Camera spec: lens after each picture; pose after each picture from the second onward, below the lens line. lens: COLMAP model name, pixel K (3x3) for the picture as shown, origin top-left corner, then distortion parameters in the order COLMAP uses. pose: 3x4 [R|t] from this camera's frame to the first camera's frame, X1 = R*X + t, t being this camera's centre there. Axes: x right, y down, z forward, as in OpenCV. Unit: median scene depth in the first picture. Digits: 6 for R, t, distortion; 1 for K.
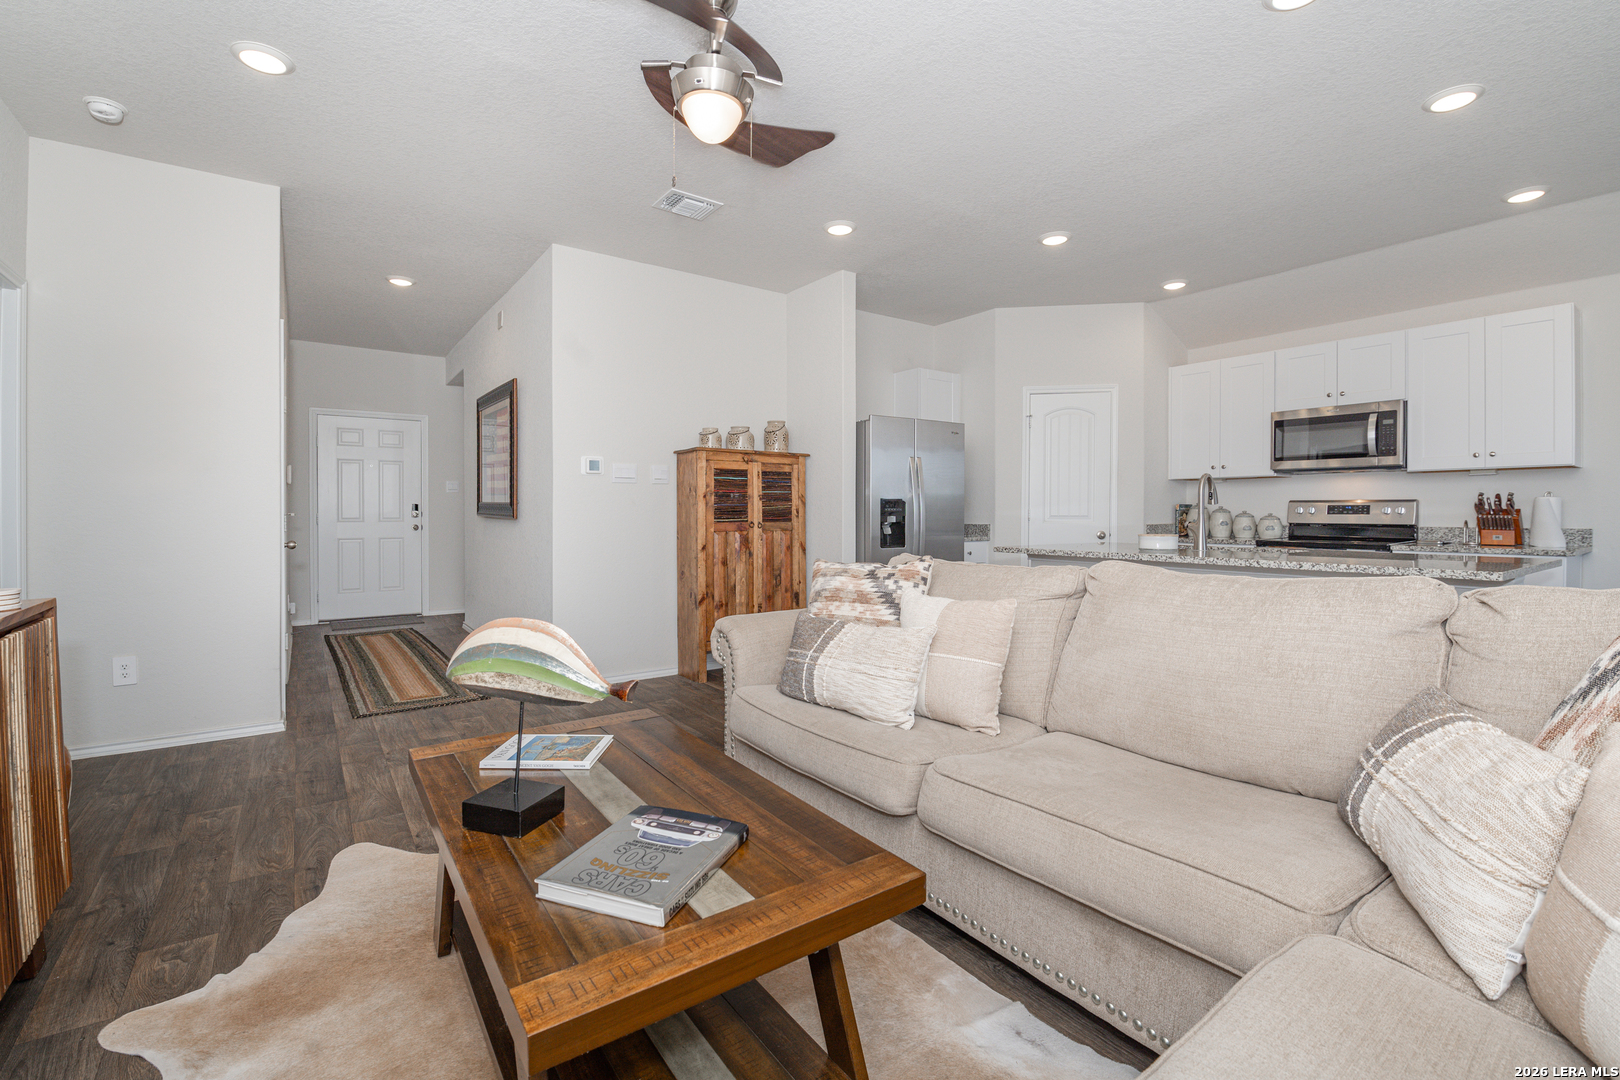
lens RADIAL K [[721.9, 0, 803.1], [0, 721.9, 536.9], [0, 0, 1]] dist [-0.012936, -0.003286]
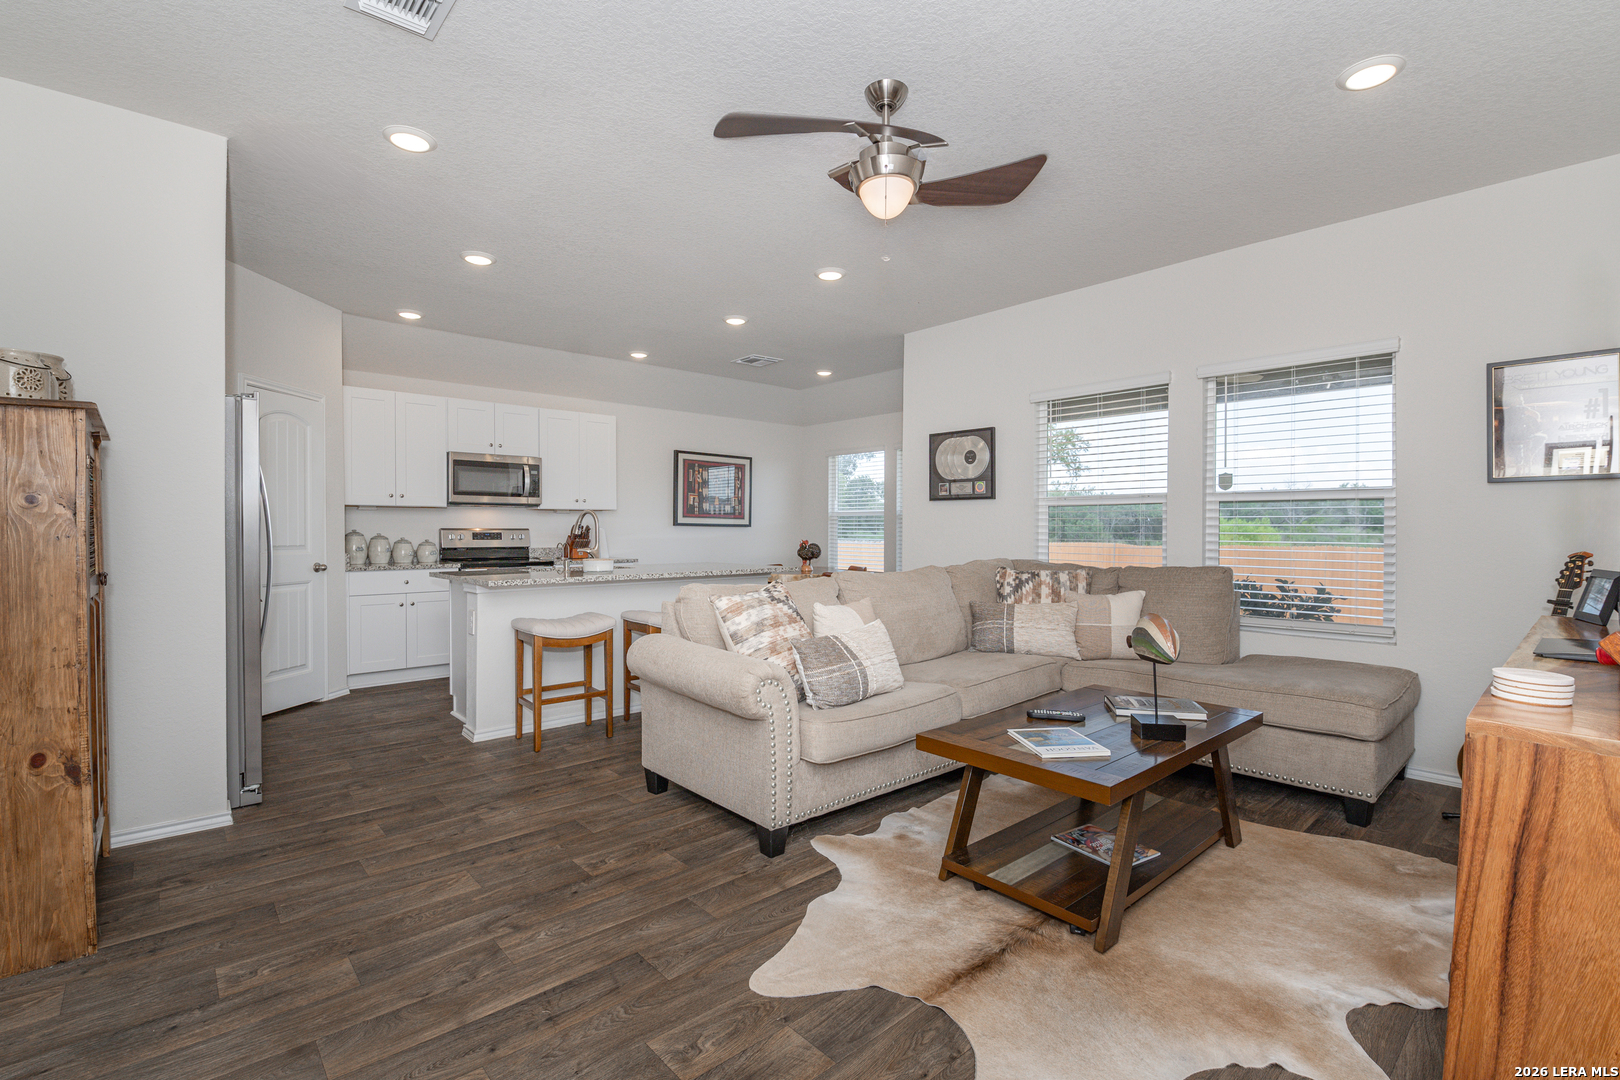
lens RADIAL K [[721.9, 0, 805.5], [0, 721.9, 539.0], [0, 0, 1]] dist [-0.012936, -0.003286]
pose [[-0.092686, -0.010931, 0.995635, -0.593826], [0.034192, 0.999315, 0.014154, -0.033237], [-0.995108, 0.035354, -0.092248, 0.589120]]
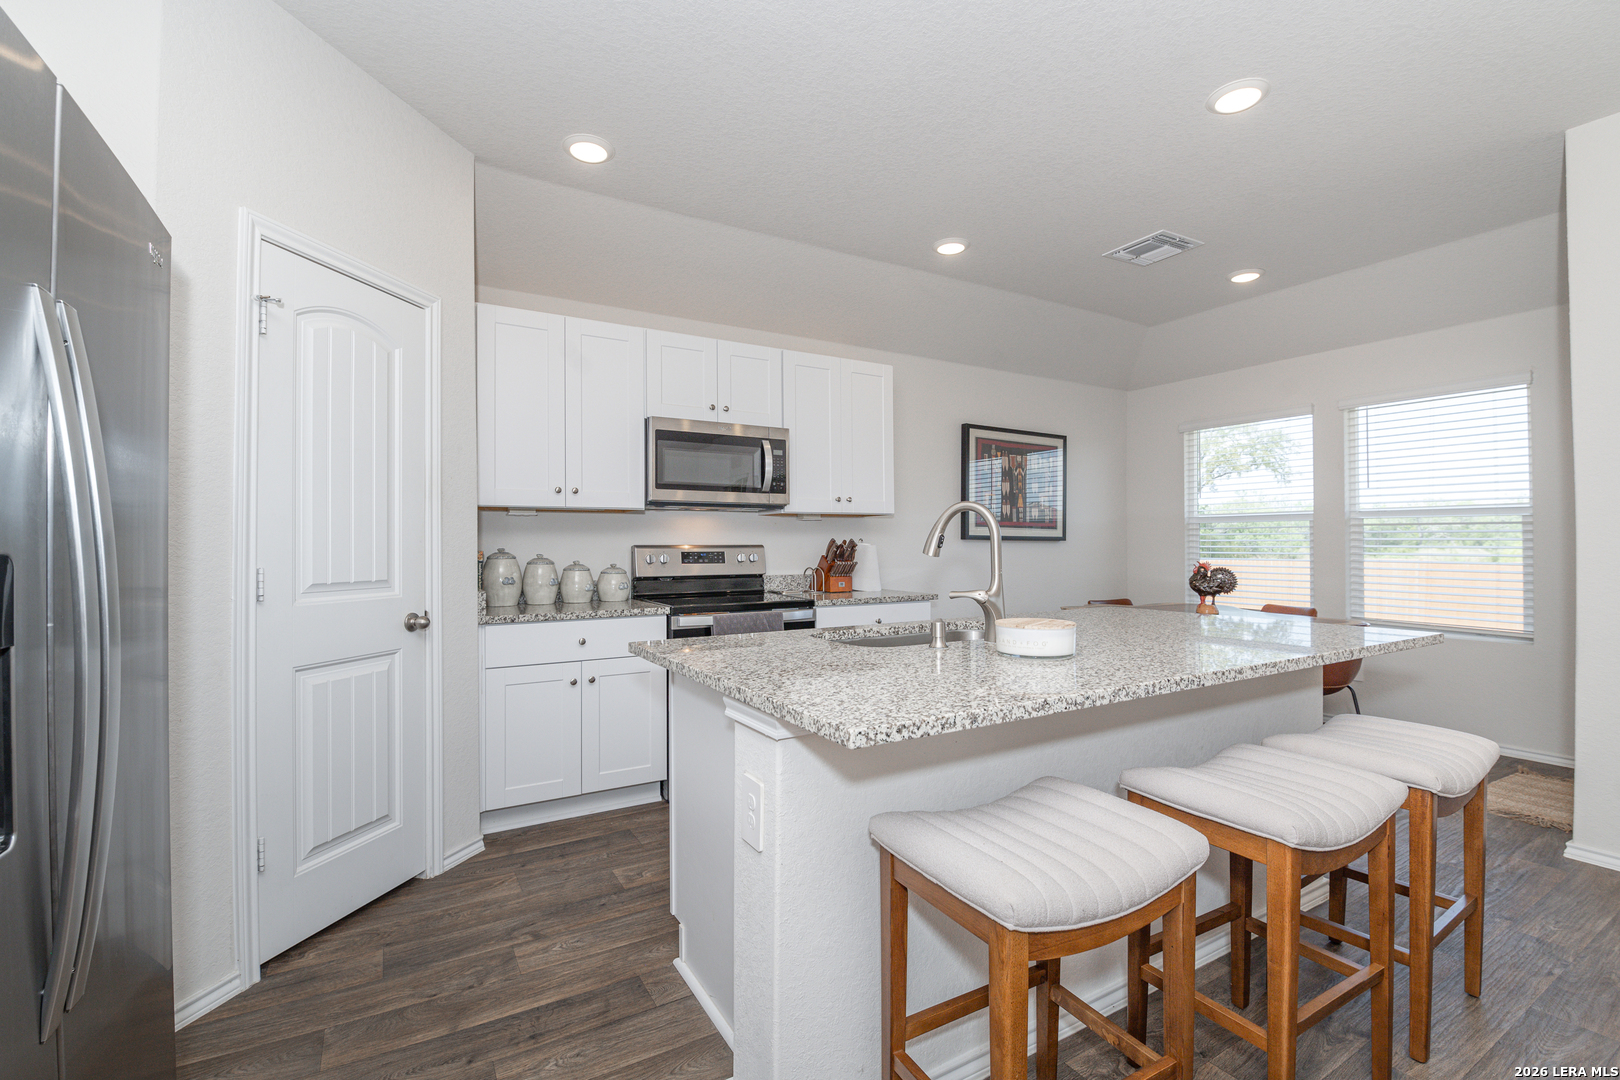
lens RADIAL K [[721.9, 0, 828.6], [0, 721.9, 542.6], [0, 0, 1]] dist [-0.012936, -0.003286]
pose [[0.089238, 0.002861, 0.996006, -0.016987], [0.038292, 0.999247, -0.006301, -0.046634], [-0.995274, 0.038701, 0.089061, 0.837872]]
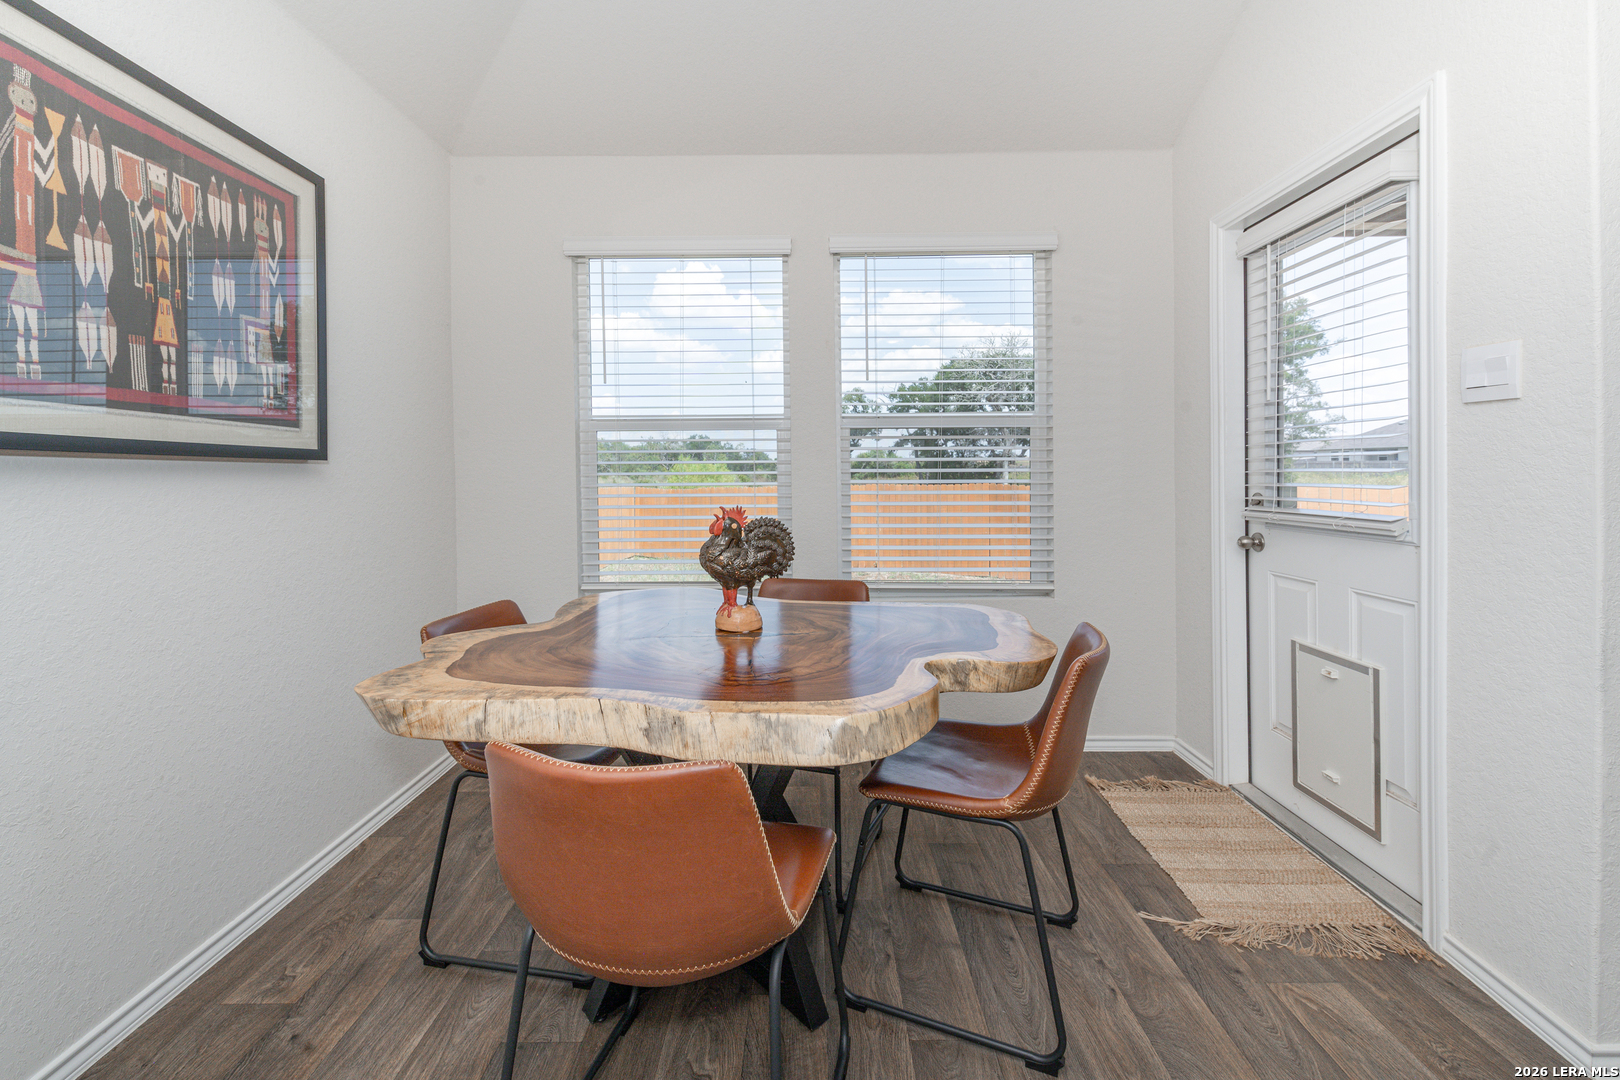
lens RADIAL K [[691.0, 0, 805.0], [0, 691.0, 473.6], [0, 0, 1]] dist [0.000237, -0.000336]
pose [[-0.797133, 0.001293, 0.603802, 0.704578], [0.028496, 0.998964, 0.035481, -0.040356], [-0.603131, 0.045489, -0.796344, 0.716522]]
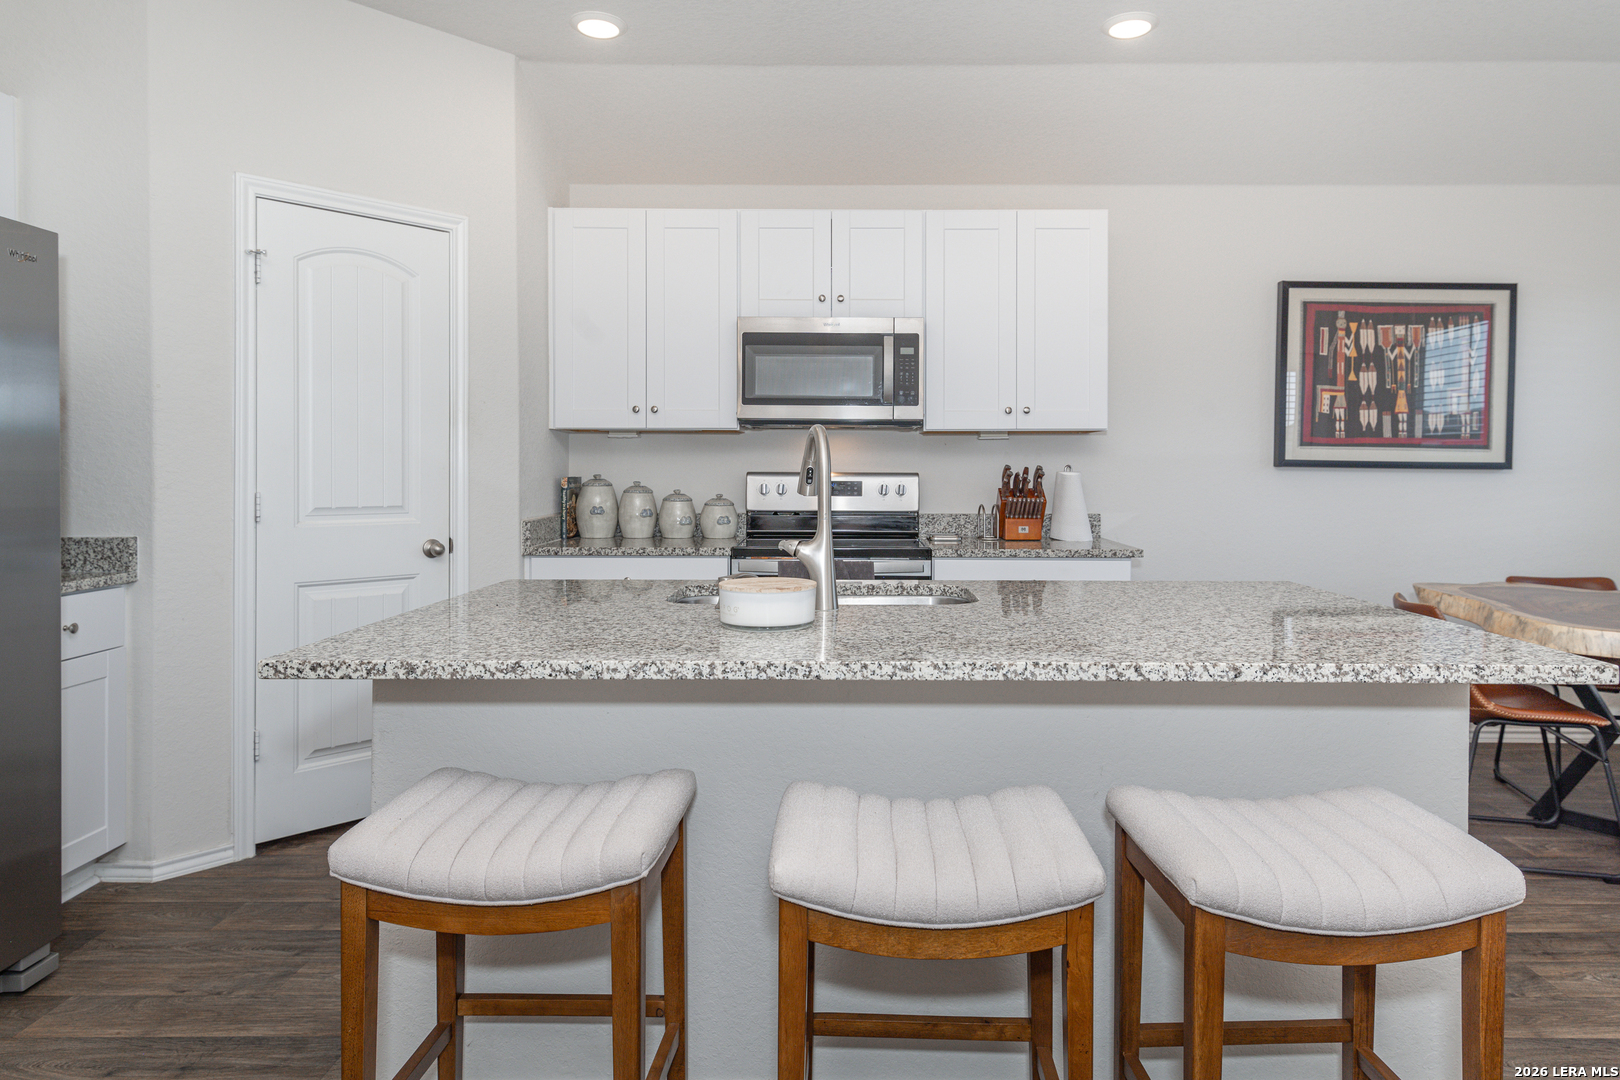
lens RADIAL K [[1010.4, 0, 807.6], [0, 1010.4, 486.8], [0, 0, 1]] dist [0.025400, -0.008037]
pose [[0.590946, -0.015127, 0.806569, 0.041631], [0.024514, 0.999699, 0.000789, -0.042666], [-0.806339, 0.019306, 0.591139, 0.524809]]
